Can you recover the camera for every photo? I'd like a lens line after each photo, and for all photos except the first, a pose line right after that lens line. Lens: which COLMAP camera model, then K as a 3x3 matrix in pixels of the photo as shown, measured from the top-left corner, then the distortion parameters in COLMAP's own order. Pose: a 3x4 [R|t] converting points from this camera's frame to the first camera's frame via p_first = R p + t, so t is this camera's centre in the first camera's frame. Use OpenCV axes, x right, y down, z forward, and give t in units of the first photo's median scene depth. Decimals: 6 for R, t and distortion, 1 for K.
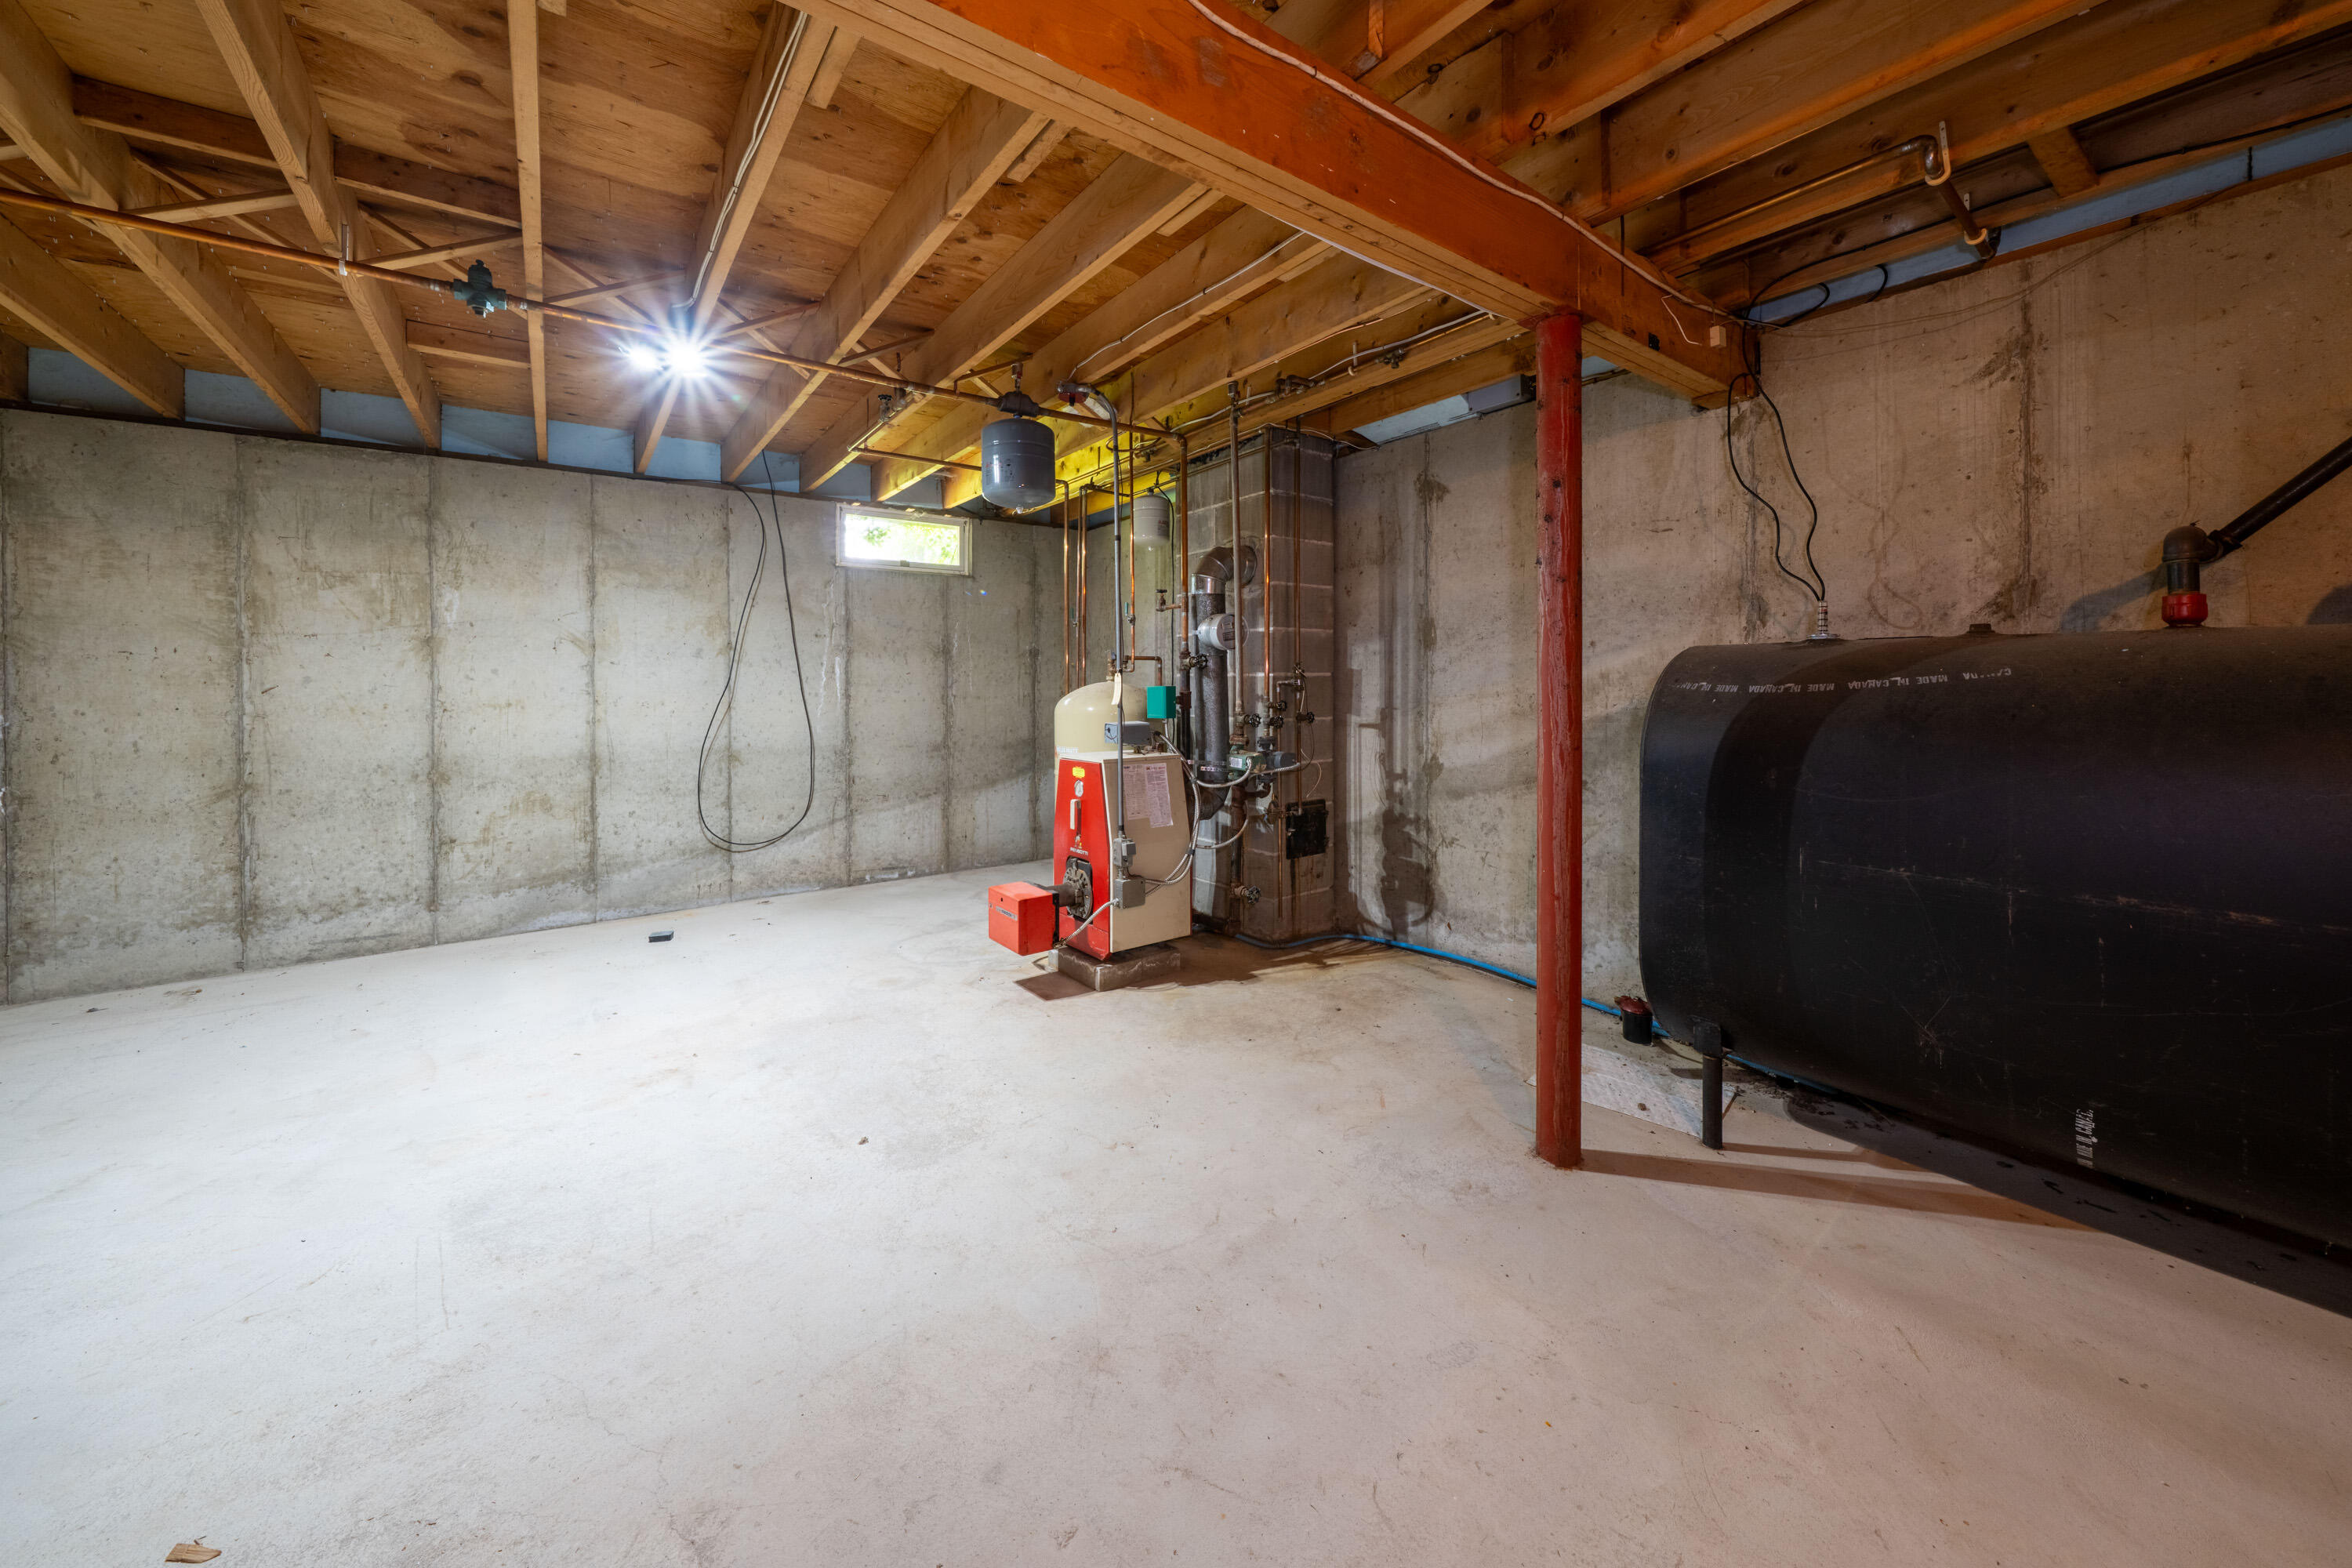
lens RADIAL K [[820.4, 0, 1174.5], [0, 820.4, 687.6], [0, 0, 1]] dist [-0.014220, 0.000009]
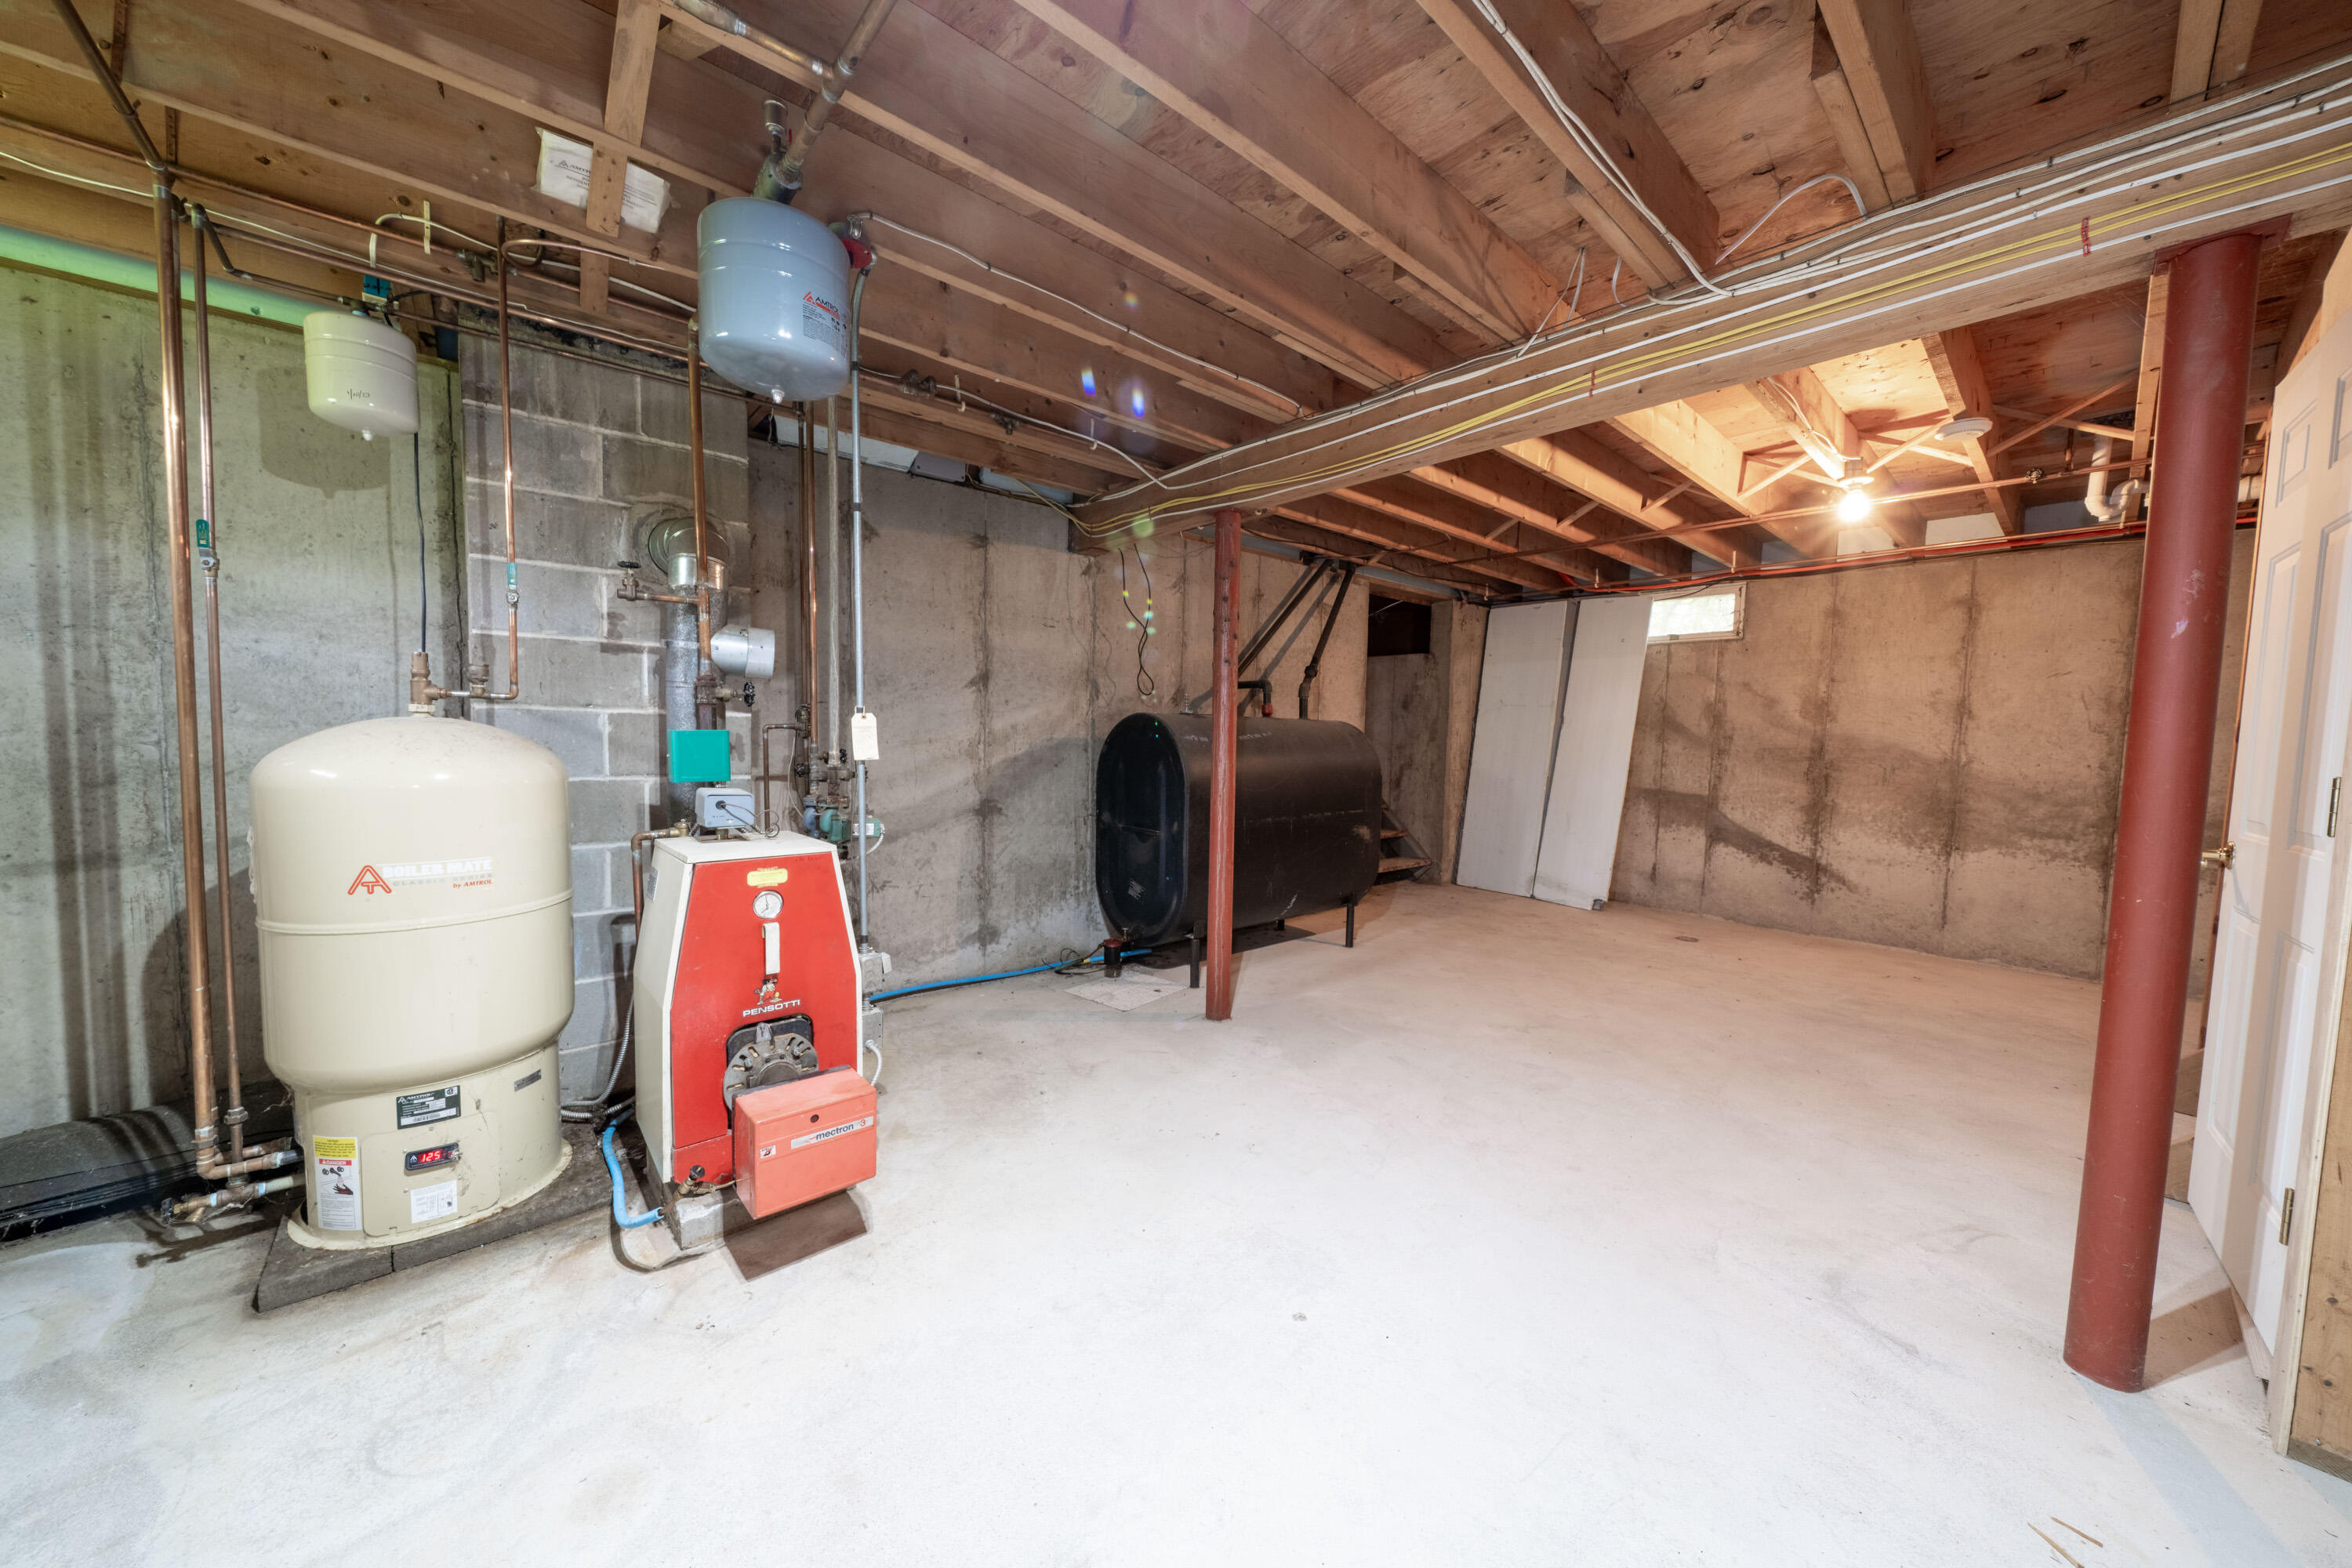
lens RADIAL K [[793.6, 0, 1176.0], [0, 793.6, 784.0], [0, 0, 1]] dist [-0.000042, -0.000004]
pose [[-0.065734, -0.060655, 0.995992, -0.786161], [-0.015993, 0.998087, 0.059727, -0.003185], [-0.997709, -0.012002, -0.066579, 0.834332]]
